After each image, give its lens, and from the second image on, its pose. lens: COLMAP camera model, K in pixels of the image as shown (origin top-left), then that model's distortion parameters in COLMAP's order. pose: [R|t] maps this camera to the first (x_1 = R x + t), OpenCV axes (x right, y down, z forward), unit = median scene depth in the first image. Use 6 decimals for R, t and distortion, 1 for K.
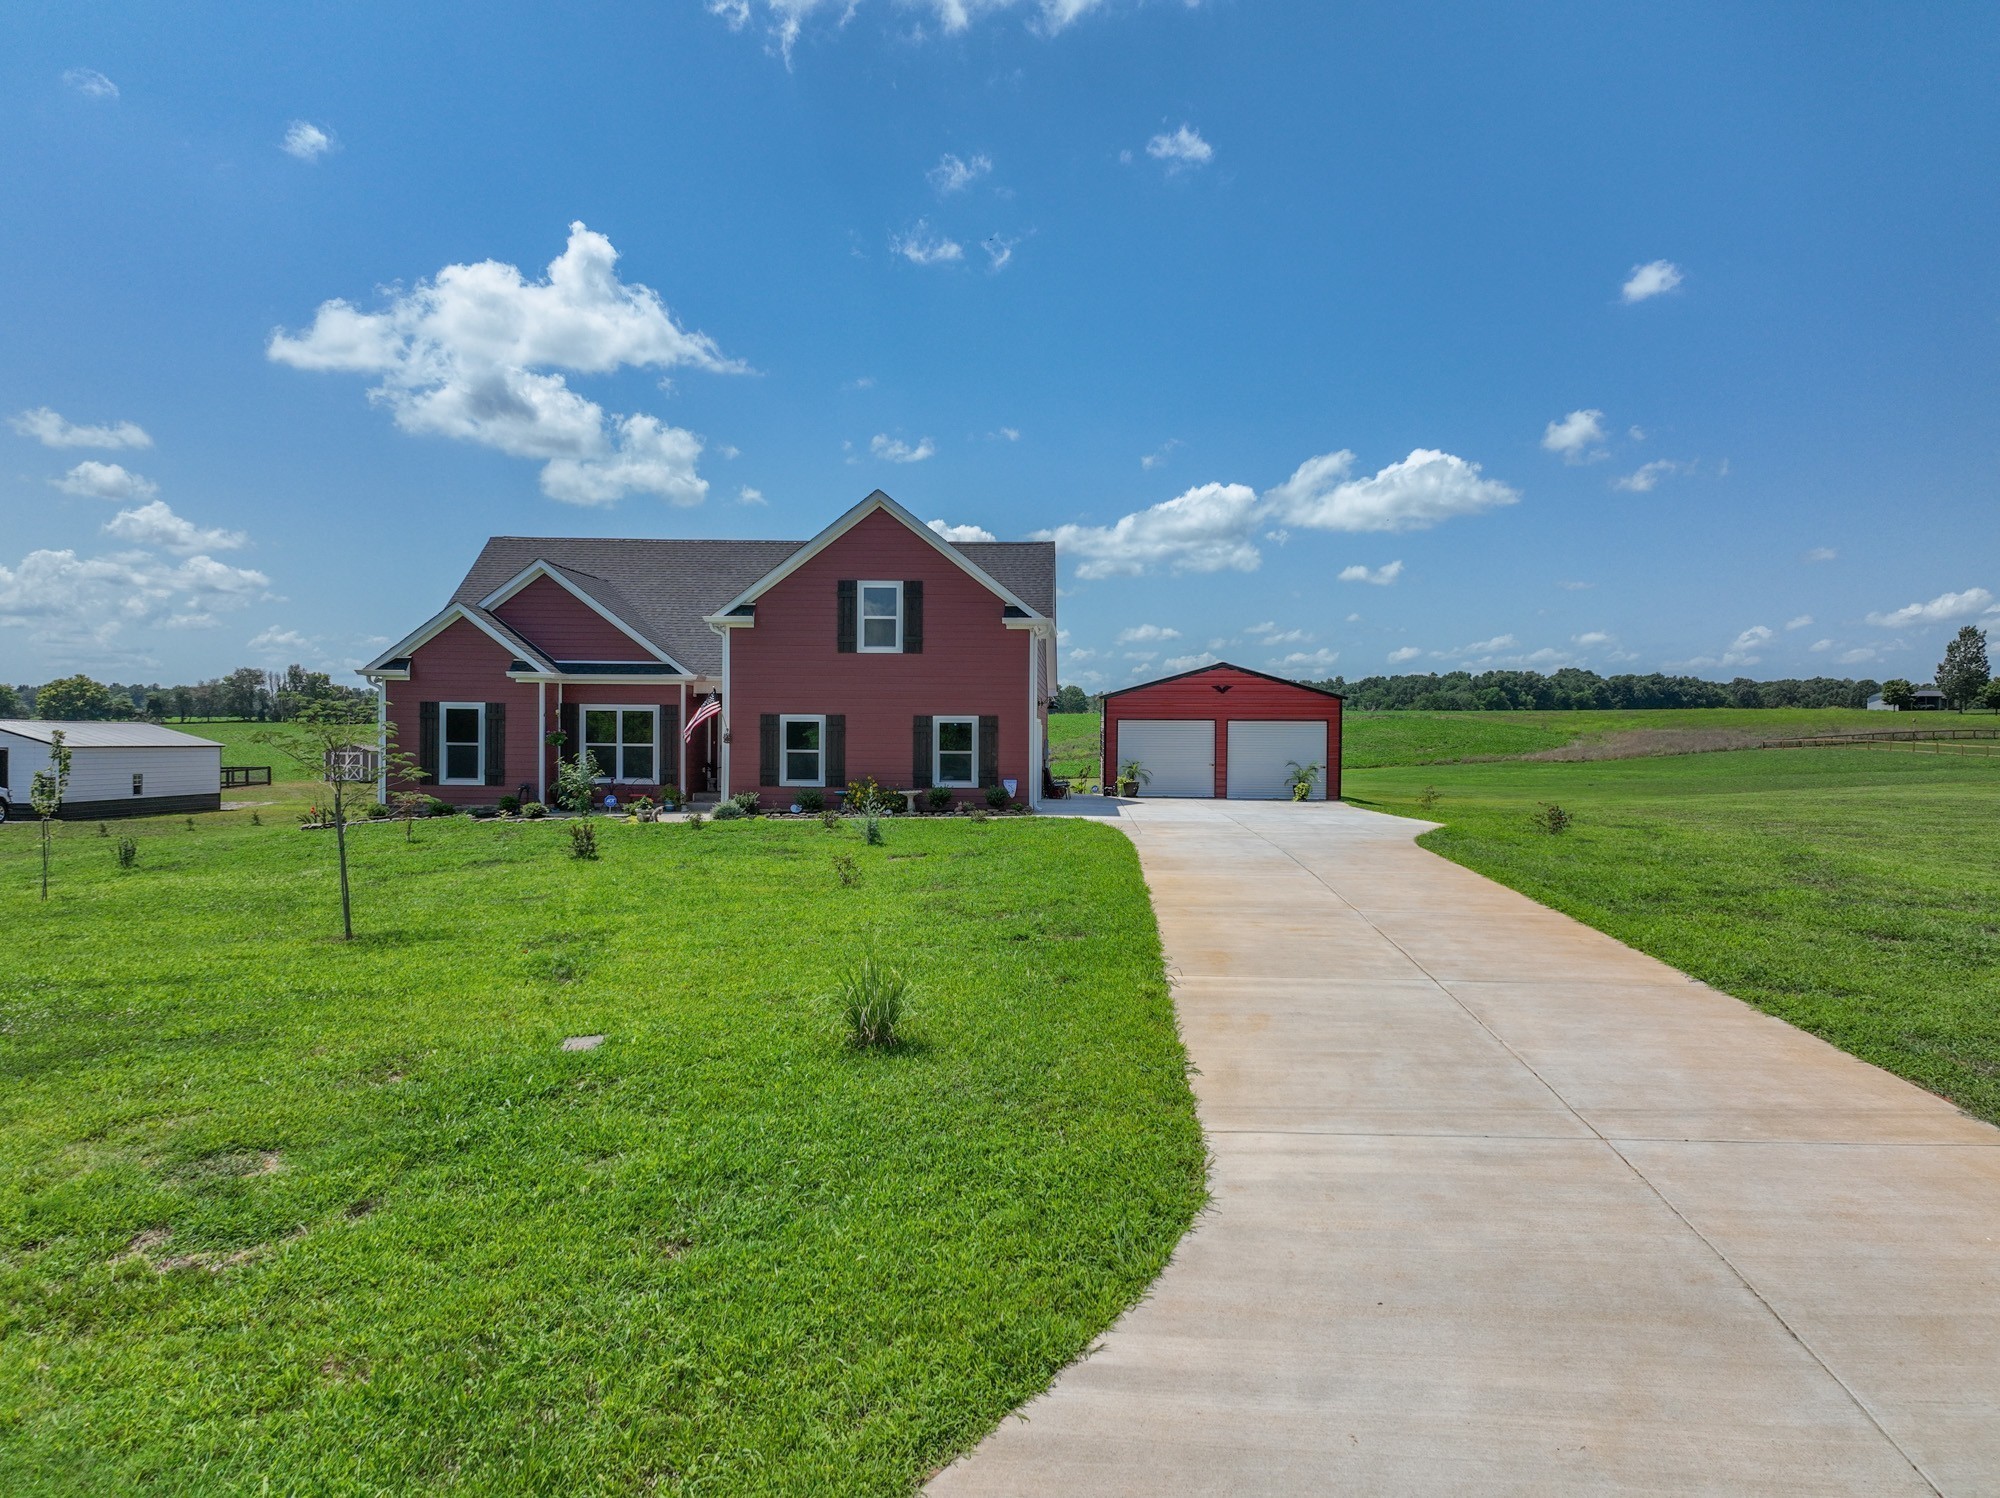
lens RADIAL K [[1485.6, 0, 1016.1], [0, 1485.6, 753.3], [0, 0, 1]] dist [0.150719, -0.000824]
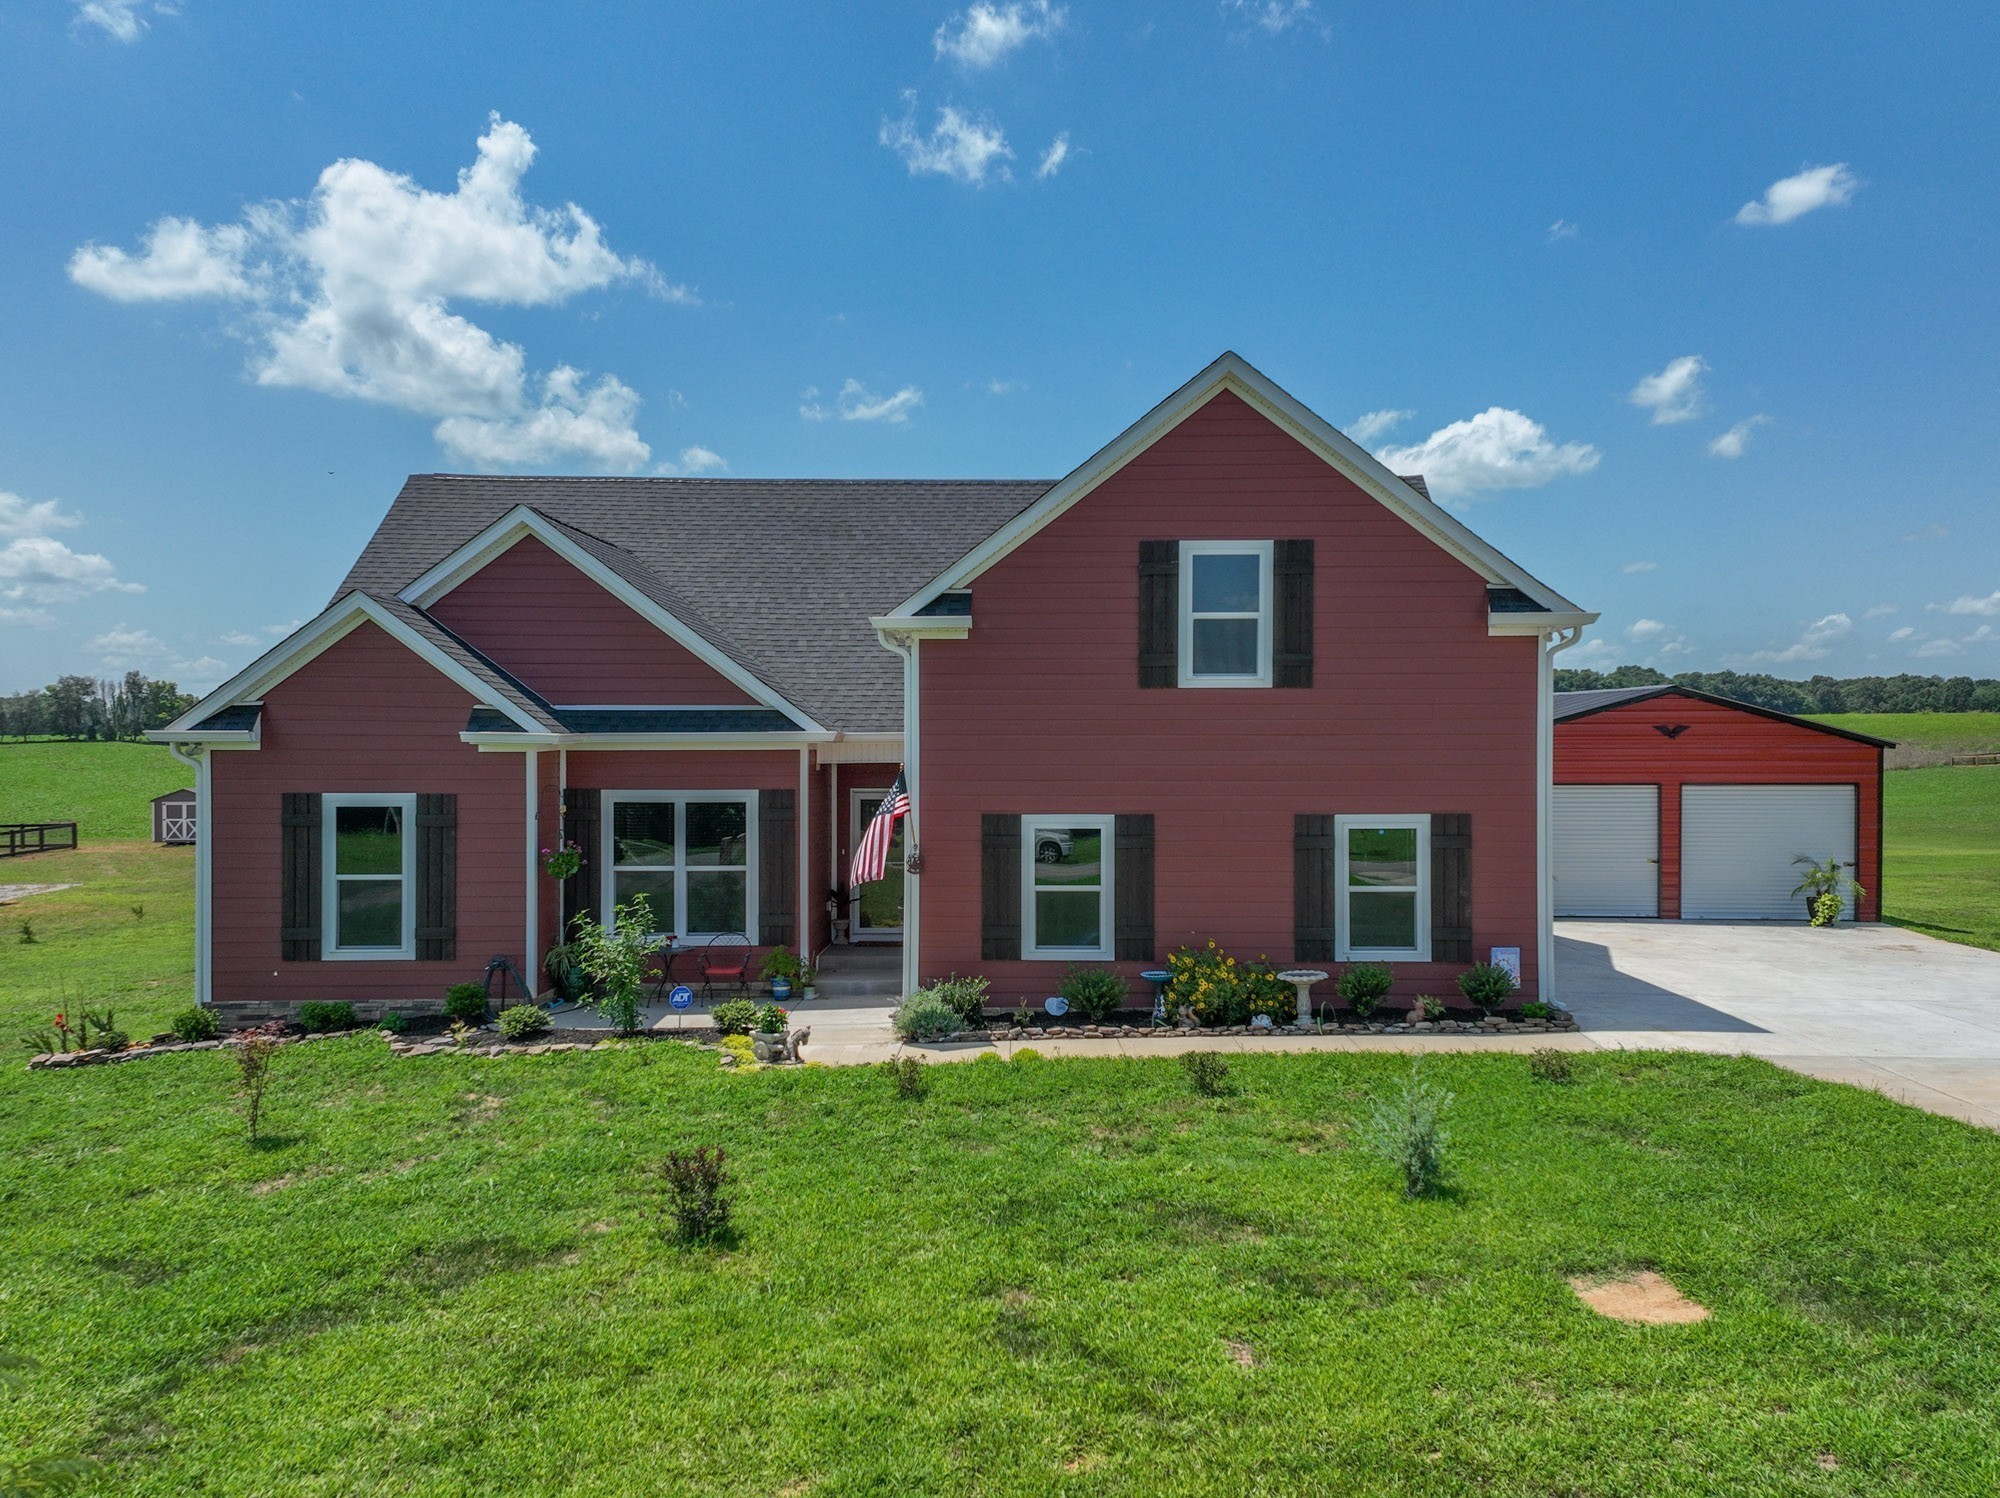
lens RADIAL K [[1689.4, 0, 1044.5], [0, 1689.4, 753.2], [0, 0, 1]] dist [0.132242, -0.006819]
pose [[0.999236, -0.008270, 0.038199, -0.164048], [0.008500, 0.999947, -0.005864, -0.040867], [-0.038148, 0.006184, 0.999253, 0.422369]]
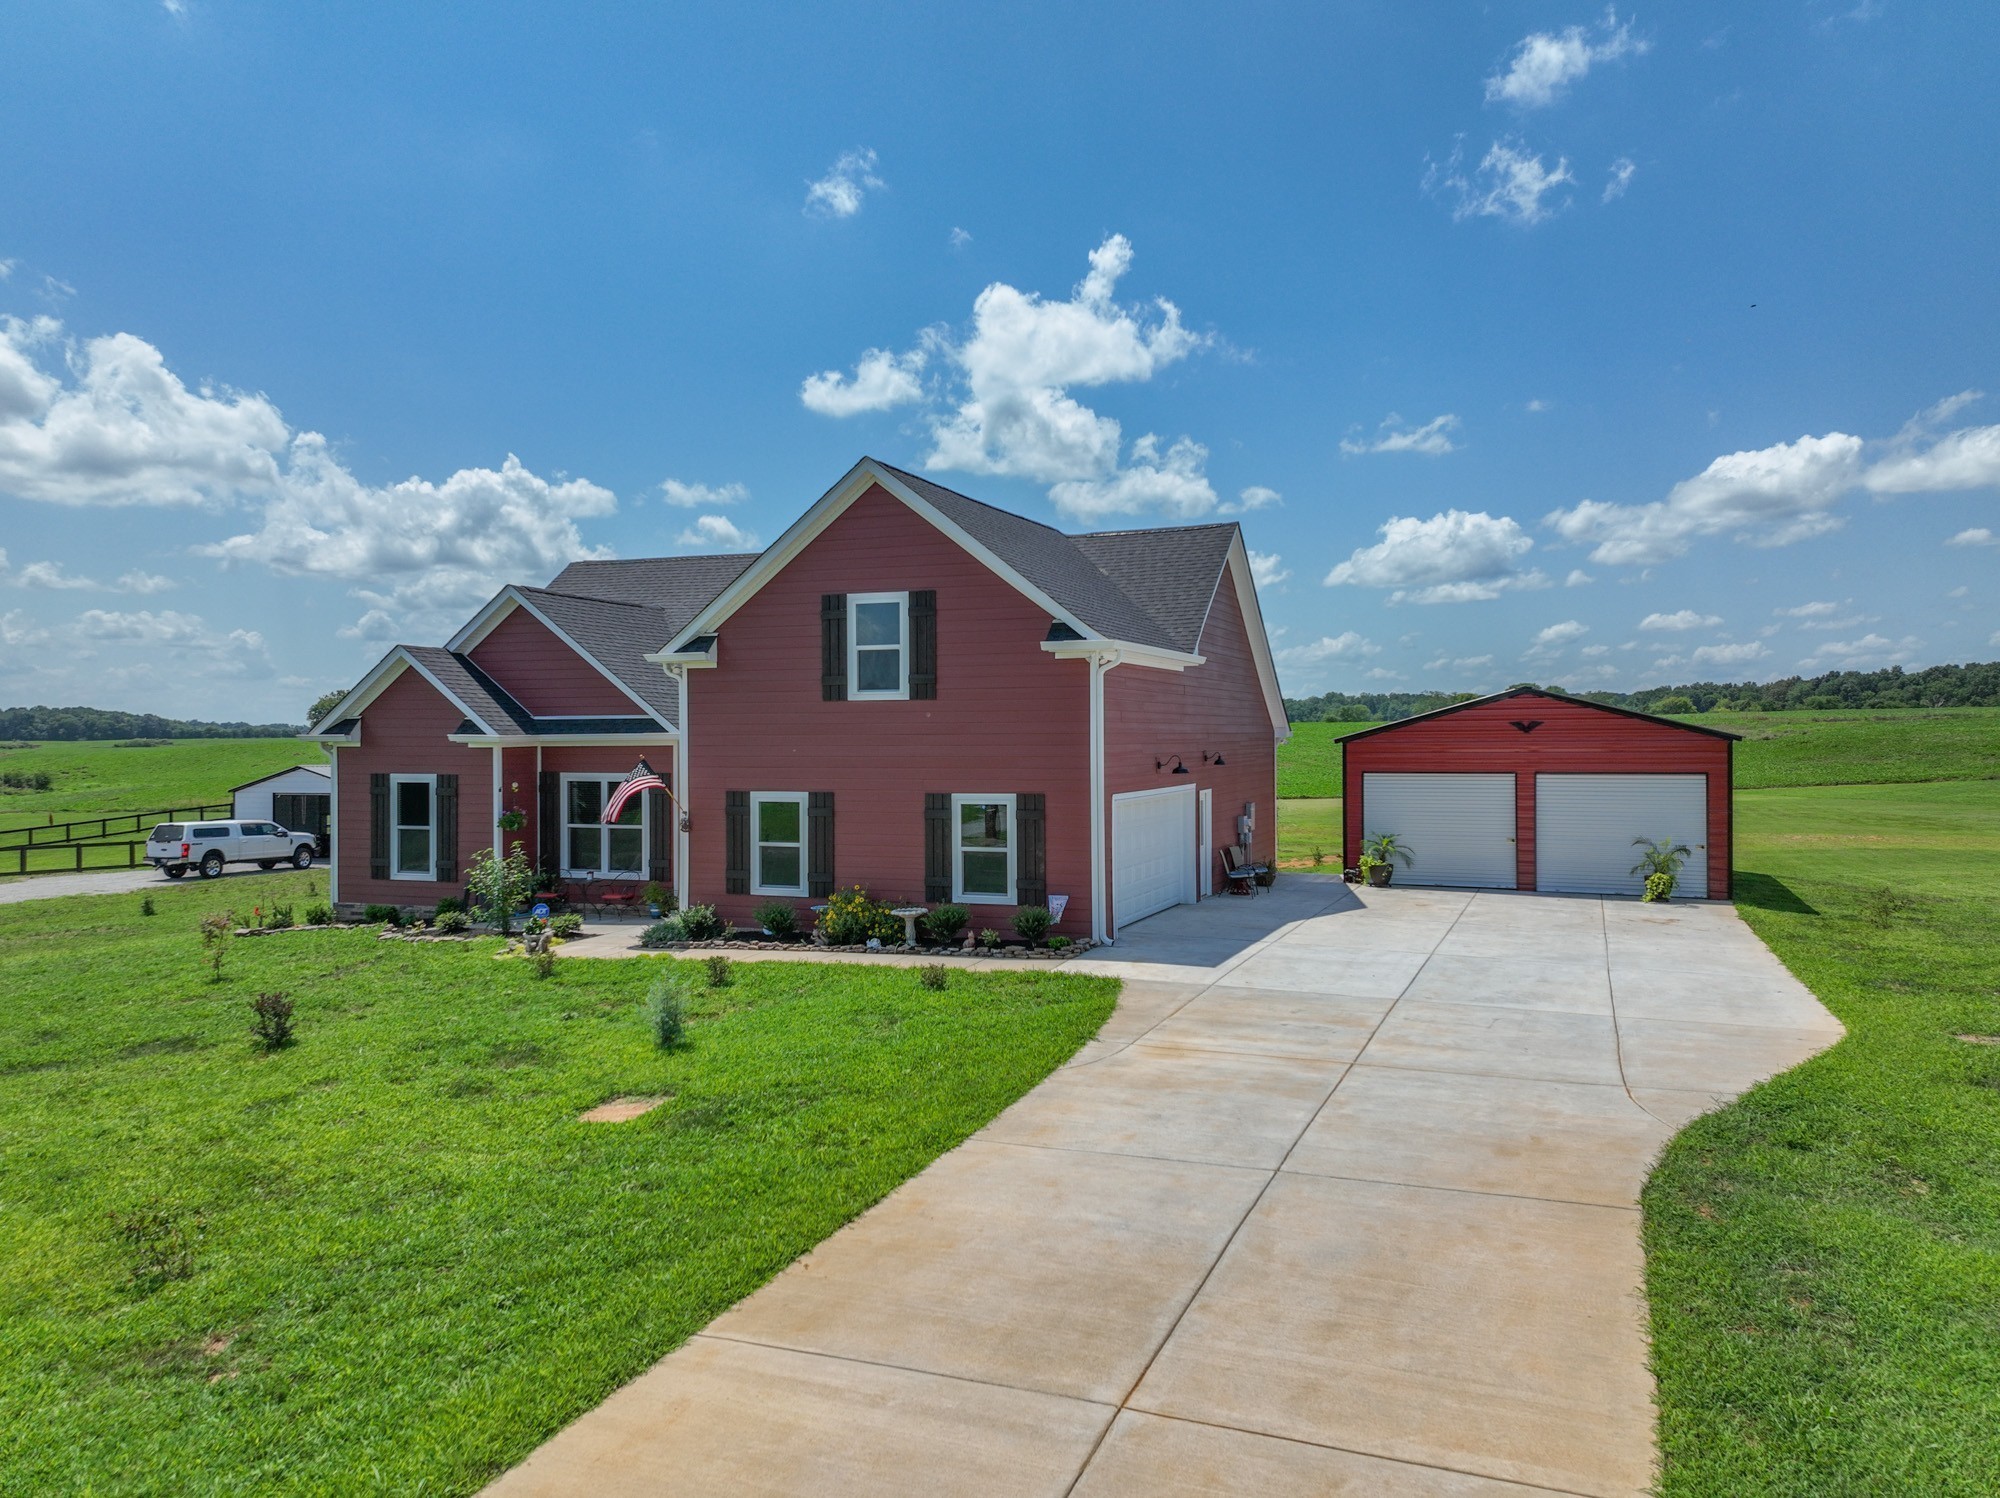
lens RADIAL K [[1434.6, 0, 1003.2], [0, 1434.6, 753.3], [0, 0, 1]] dist [0.093461, -0.001716]
pose [[0.945251, -0.008497, -0.326234, 0.164088], [0.007771, 0.999964, -0.003529, -0.038693], [0.326252, 0.000800, 0.945282, 0.386337]]
